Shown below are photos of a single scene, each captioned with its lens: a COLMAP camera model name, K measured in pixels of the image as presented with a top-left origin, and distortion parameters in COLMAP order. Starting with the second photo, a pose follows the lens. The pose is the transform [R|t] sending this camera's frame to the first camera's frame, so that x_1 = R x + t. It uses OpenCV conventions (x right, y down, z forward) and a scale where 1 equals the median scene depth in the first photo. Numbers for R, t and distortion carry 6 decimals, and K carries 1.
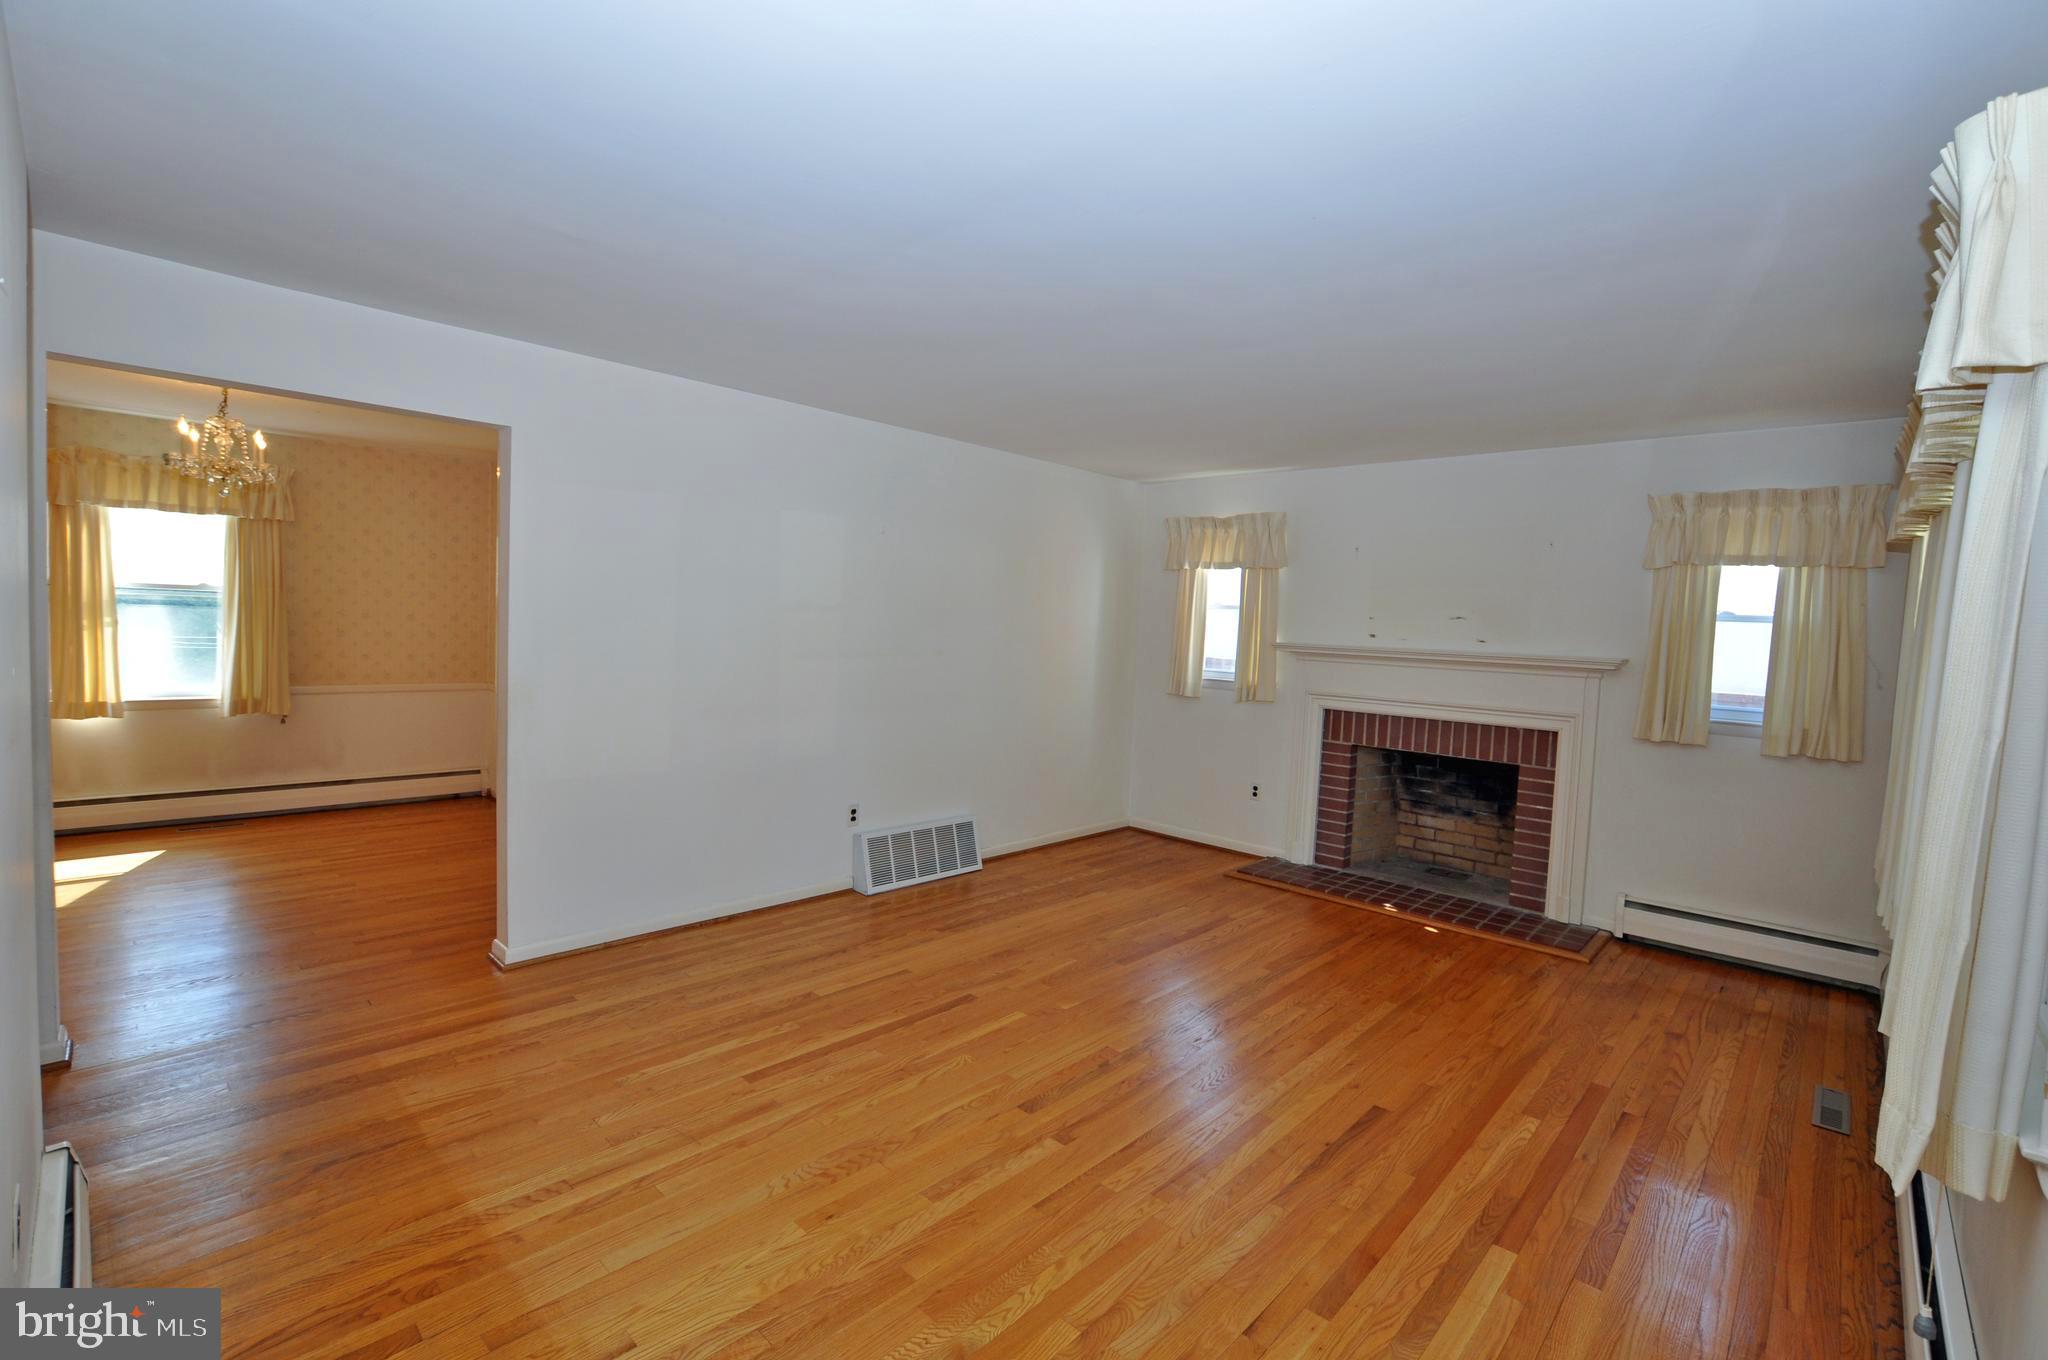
lens RADIAL K [[903.7, 0, 1034.9], [0, 903.7, 673.3], [0, 0, 1]] dist [-0.039056, 0.007478]
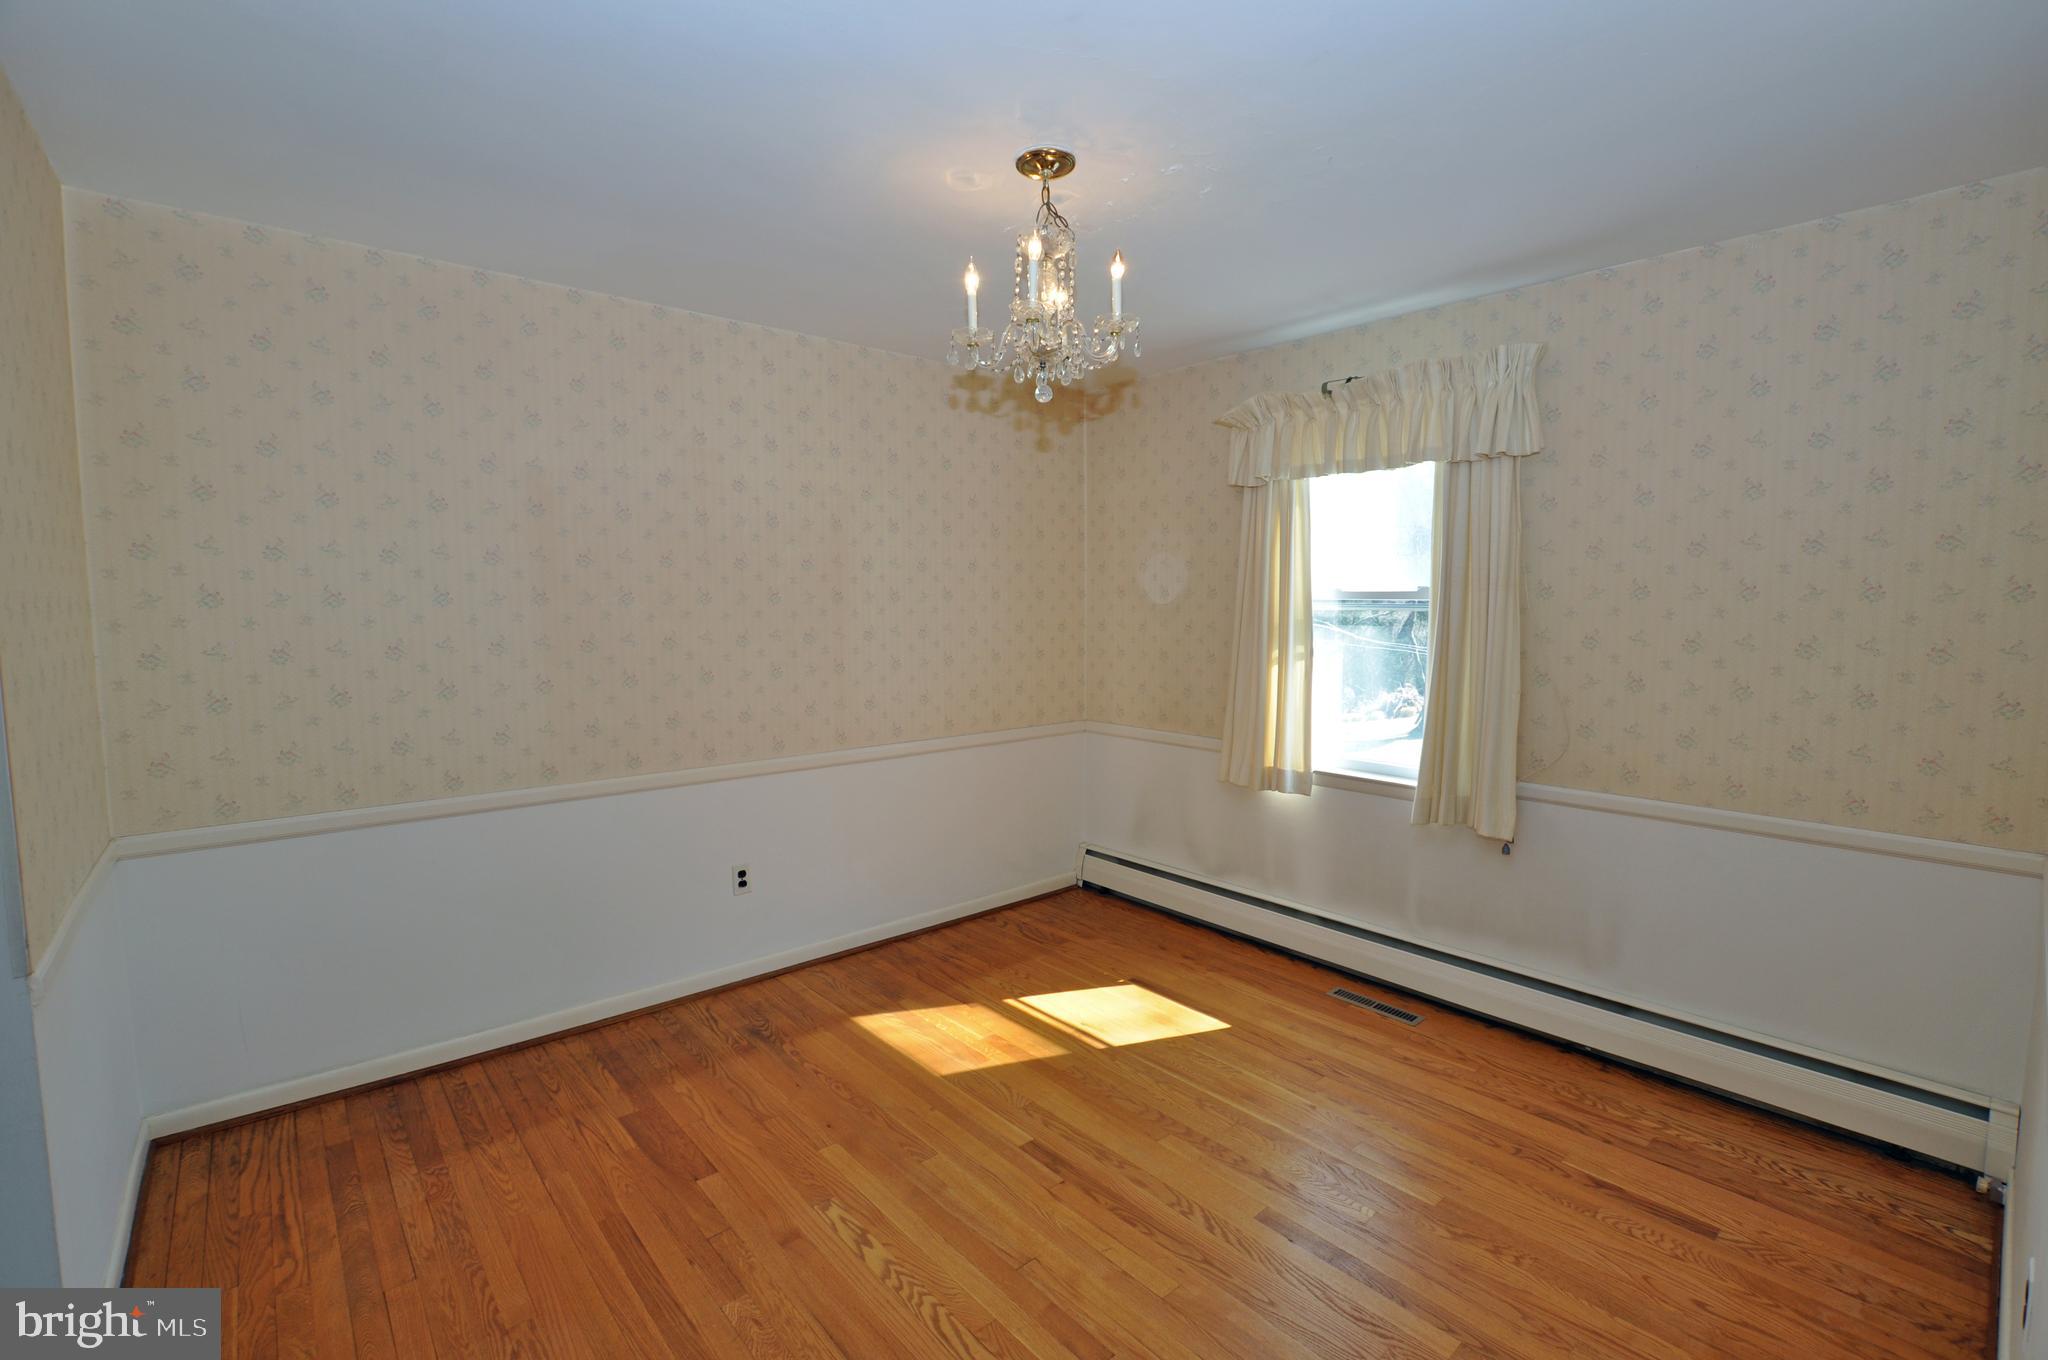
lens RADIAL K [[903.7, 0, 1034.9], [0, 903.7, 673.3], [0, 0, 1]] dist [-0.039056, 0.007478]
pose [[-0.100506, 0.040562, -0.994109, -0.365386], [-0.060791, 0.997051, 0.046828, -0.064916], [0.993077, 0.065139, -0.097744, 0.901548]]
